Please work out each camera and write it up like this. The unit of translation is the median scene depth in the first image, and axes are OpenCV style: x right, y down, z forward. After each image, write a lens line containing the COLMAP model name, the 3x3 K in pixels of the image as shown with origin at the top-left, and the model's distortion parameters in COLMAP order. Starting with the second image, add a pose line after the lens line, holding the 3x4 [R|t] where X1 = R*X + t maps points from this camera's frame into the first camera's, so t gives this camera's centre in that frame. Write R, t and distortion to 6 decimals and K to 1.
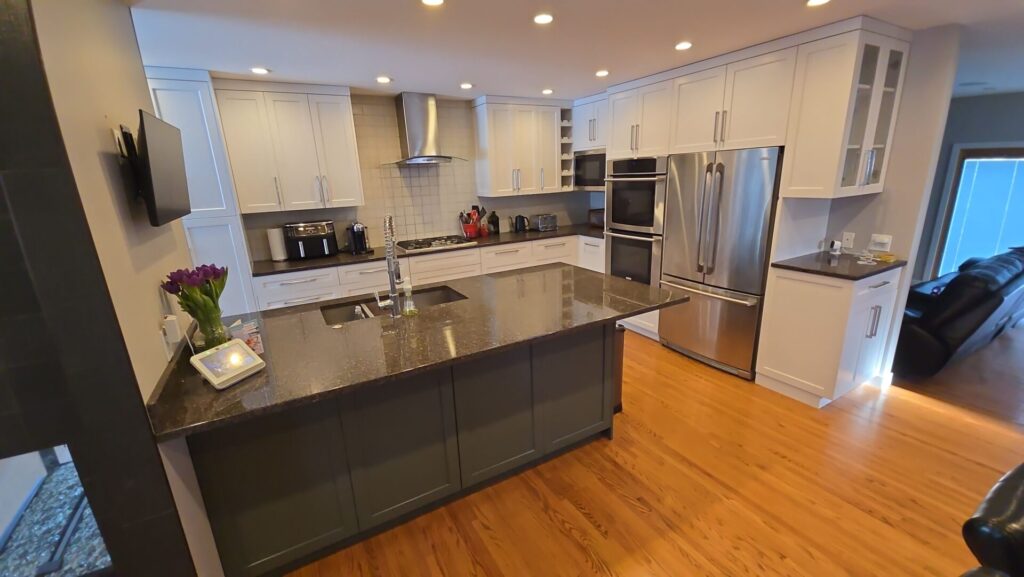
lens RADIAL K [[417.4, 0, 517.2], [0, 417.4, 293.3], [0, 0, 1]] dist [-0.000389, -0.004106]
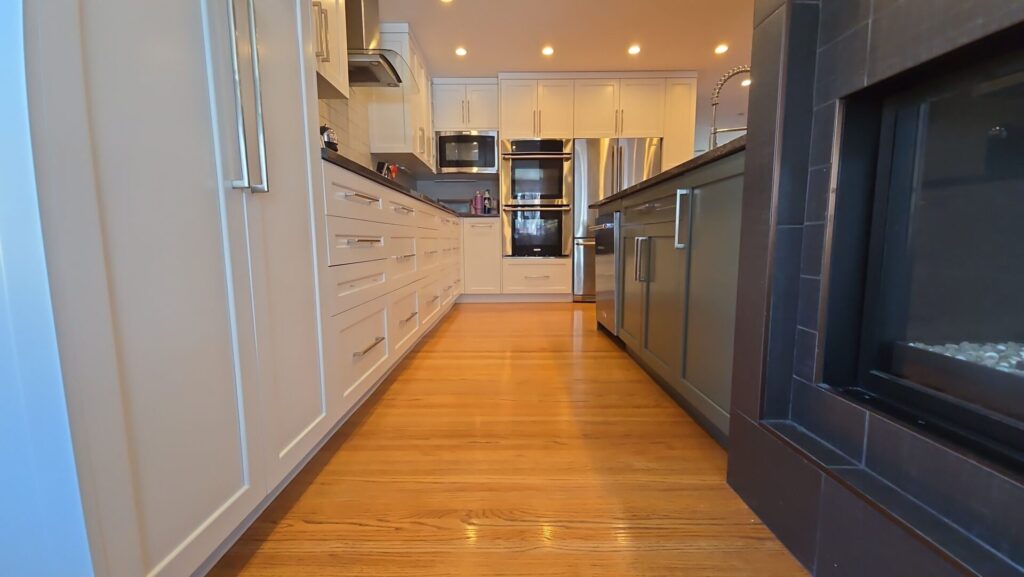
lens RADIAL K [[417.4, 0, 513.1], [0, 417.4, 291.7], [0, 0, 1]] dist [-0.000389, -0.004106]
pose [[0.494665, -0.071741, 0.866118, -0.860074], [0.227455, 0.972537, -0.049350, 0.133190], [-0.838792, 0.221415, 0.497397, 0.663808]]
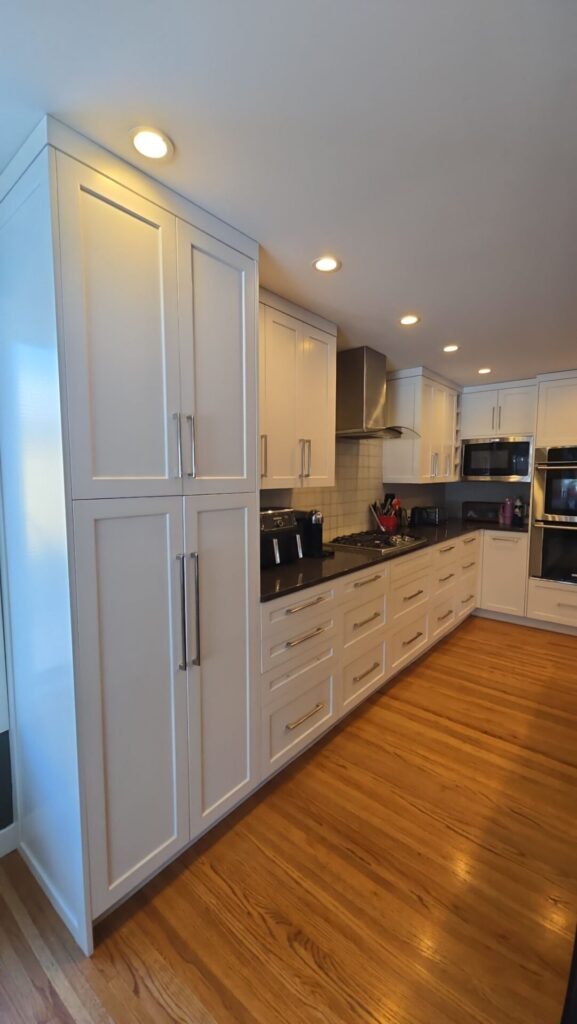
lens RADIAL K [[417.4, 0, 286.7], [0, 417.4, 511.4], [0, 0, 1]] dist [-0.000389, -0.004106]
pose [[0.938327, 0.007523, 0.345668, -0.768748], [0.060109, 0.980989, -0.184520, -0.051748], [-0.340485, 0.193918, 0.920036, 0.443289]]
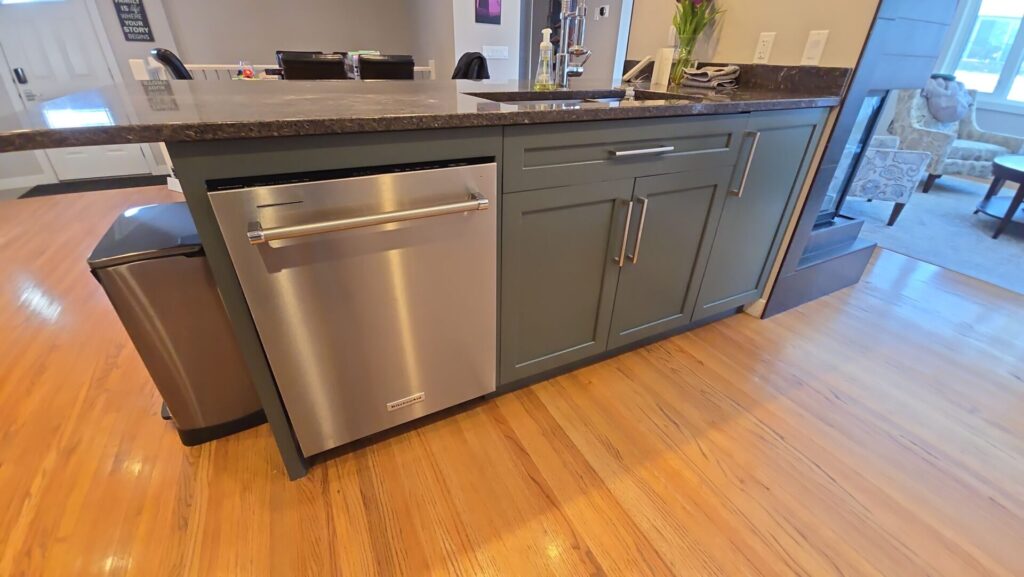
lens RADIAL K [[417.4, 0, 514.6], [0, 417.4, 279.5], [0, 0, 1]] dist [-0.000389, -0.004106]
pose [[-0.998937, -0.011978, 0.044505, -0.165006], [0.023544, 0.697504, 0.716194, -0.148350], [-0.039621, 0.716481, -0.696481, 1.099410]]
